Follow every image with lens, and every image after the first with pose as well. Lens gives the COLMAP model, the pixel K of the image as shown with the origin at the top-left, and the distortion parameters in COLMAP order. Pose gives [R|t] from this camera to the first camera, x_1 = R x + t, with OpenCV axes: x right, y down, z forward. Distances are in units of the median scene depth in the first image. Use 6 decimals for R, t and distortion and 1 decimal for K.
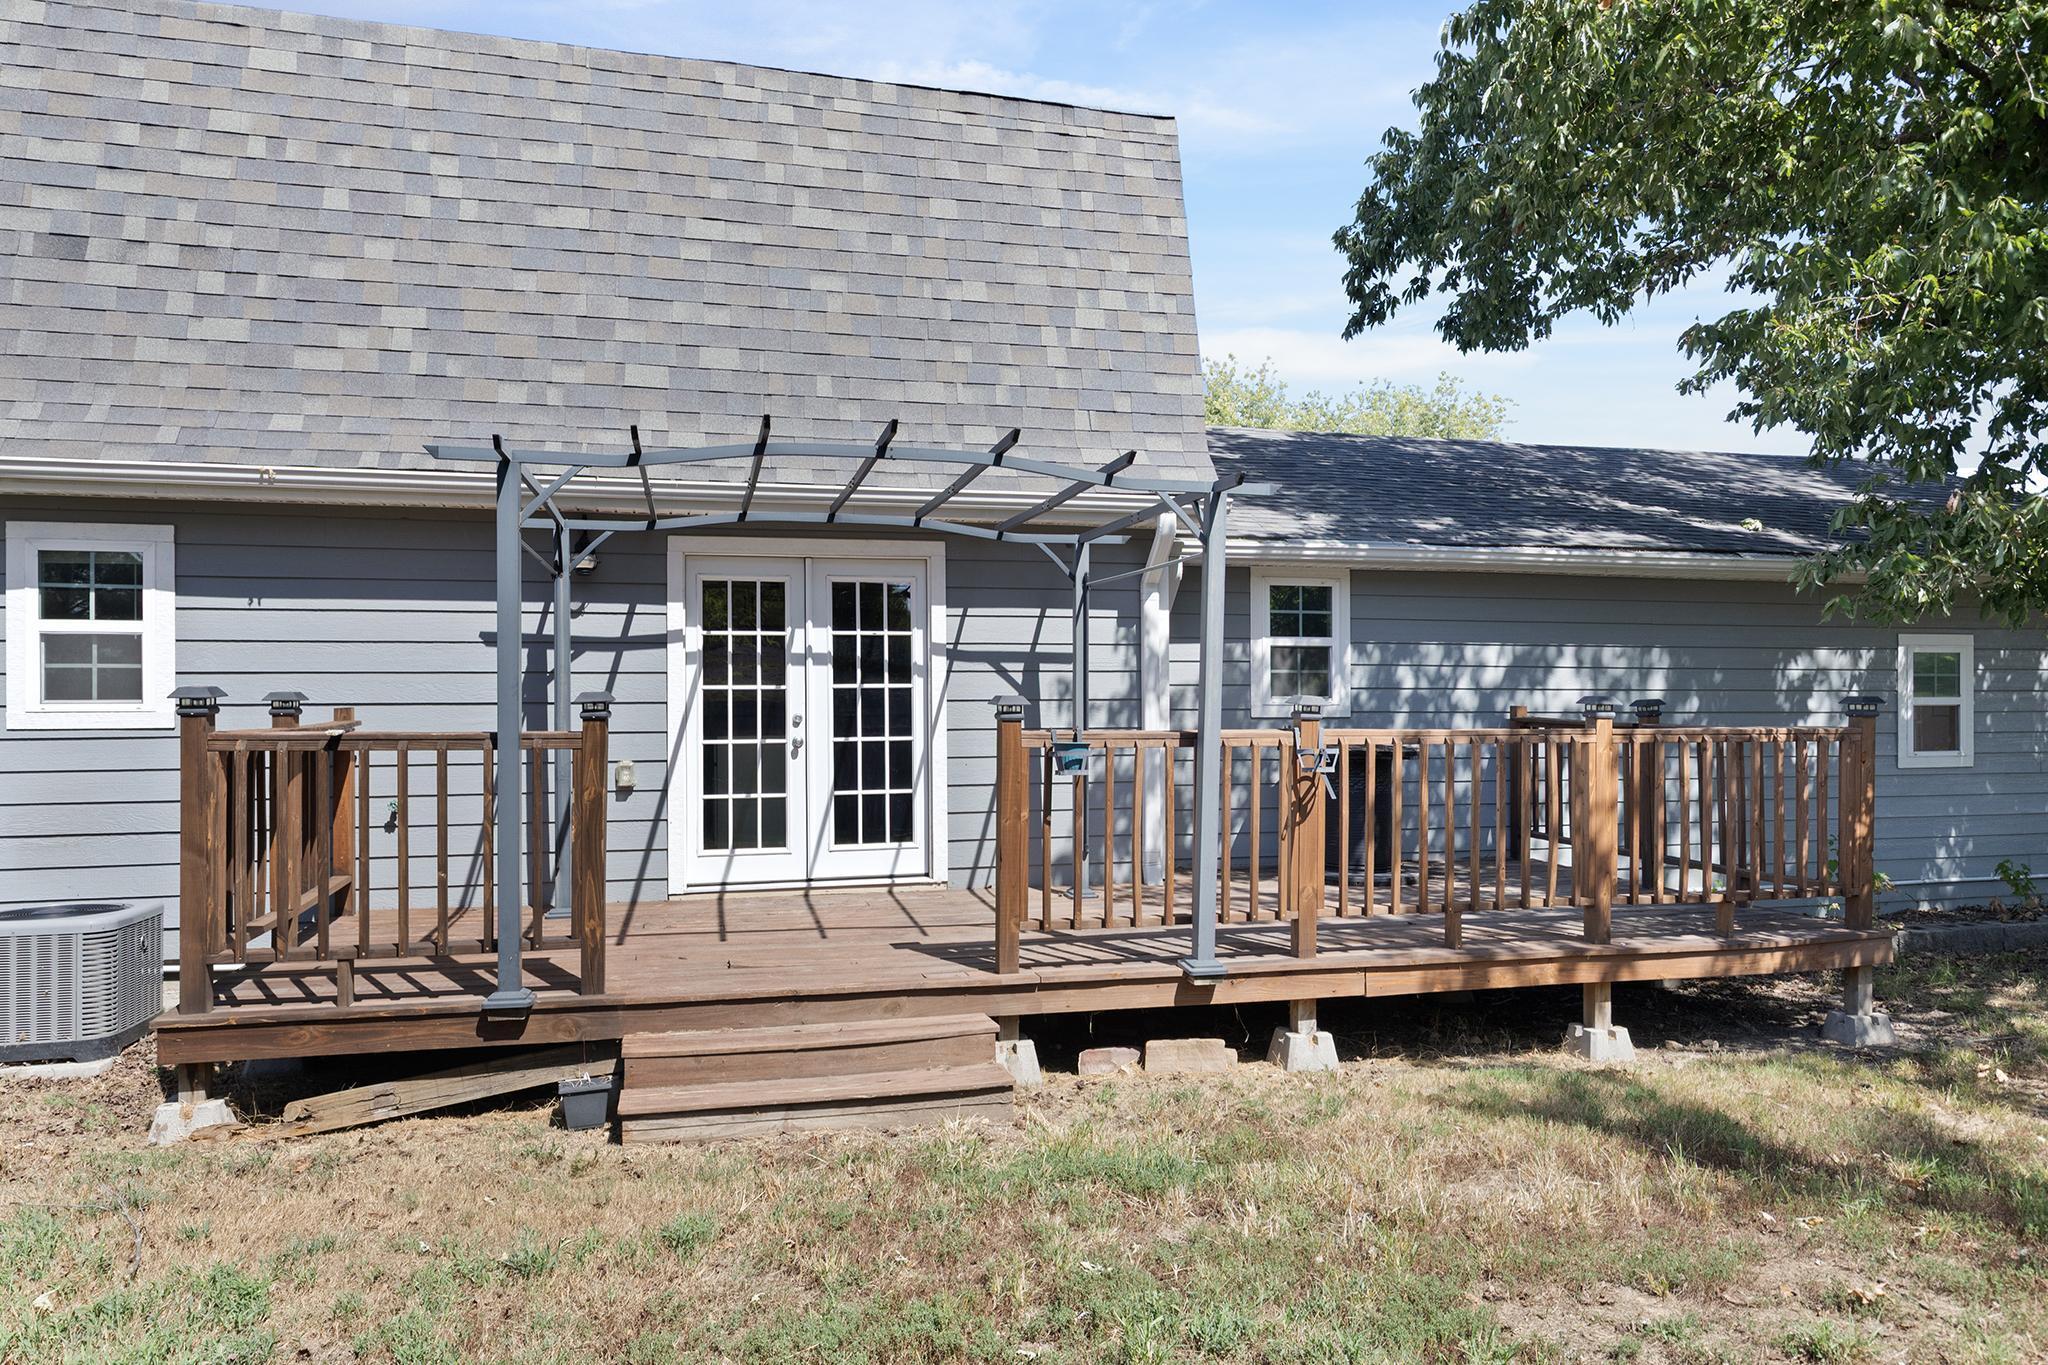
lens RADIAL K [[1369.0, 0, 1024.4], [0, 1369.0, 686.7], [0, 0, 1]] dist [-0.009756, 0.001650]
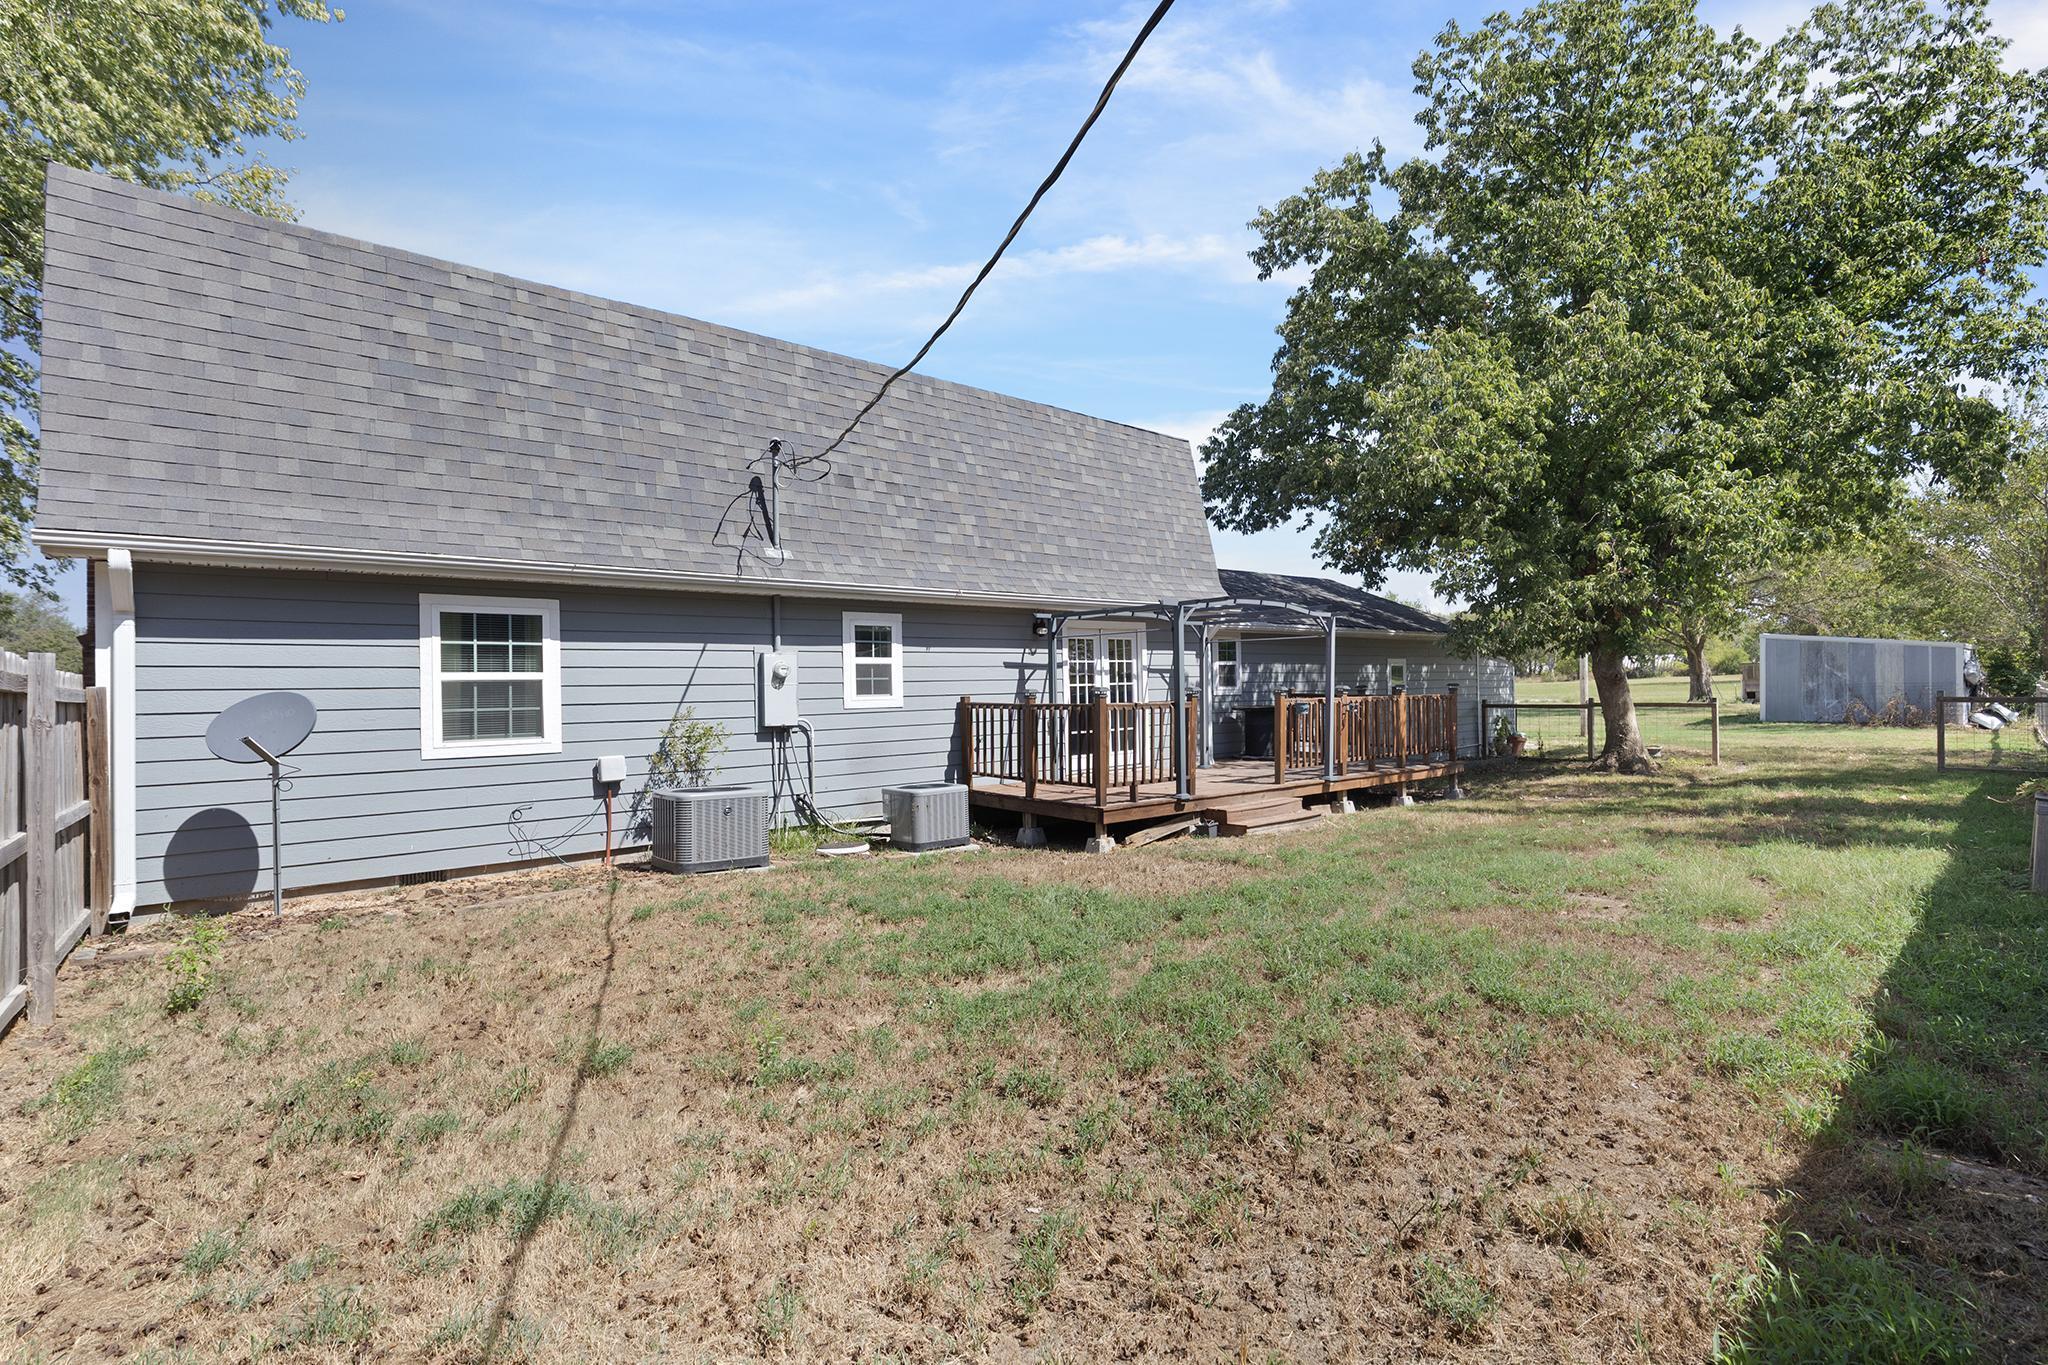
lens RADIAL K [[919.1, 0, 1023.4], [0, 919.1, 690.3], [0, 0, 1]] dist [0.005563, -0.000709]
pose [[0.910236, -0.016499, 0.413762, -0.946076], [0.015284, 0.999864, 0.006247, -0.002025], [-0.413808, 0.000637, 0.910364, -0.375343]]
